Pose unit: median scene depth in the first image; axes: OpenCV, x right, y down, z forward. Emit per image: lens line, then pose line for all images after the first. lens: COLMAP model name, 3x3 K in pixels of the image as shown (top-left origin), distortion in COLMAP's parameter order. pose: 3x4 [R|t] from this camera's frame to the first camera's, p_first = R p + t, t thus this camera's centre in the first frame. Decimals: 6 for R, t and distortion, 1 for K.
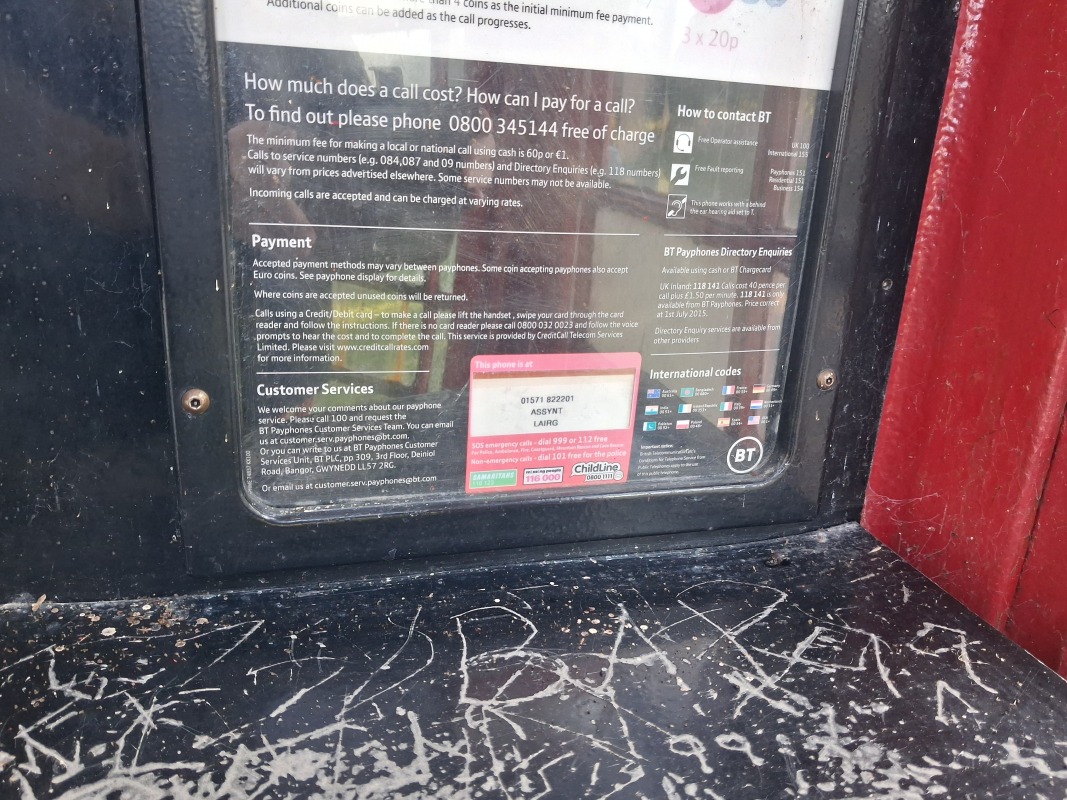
lens RADIAL K [[833.2, 0, 536.5], [0, 833.2, 387.8], [0, 0, 1]] dist [-0.002509, 0.005499]
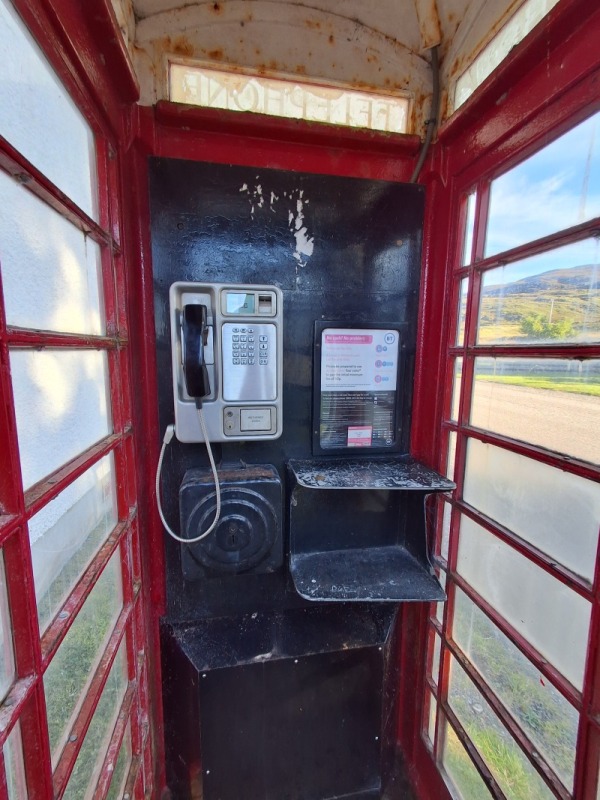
lens RADIAL K [[366.6, 0, 300.0], [0, 366.6, 400.0], [0, 0, 1]] dist [0.000018, -0.000003]
pose [[0.993192, -0.031936, -0.112027, -0.130310], [0.012409, 0.985220, -0.170846, 0.274802], [0.115827, 0.168292, 0.978908, -2.273735]]
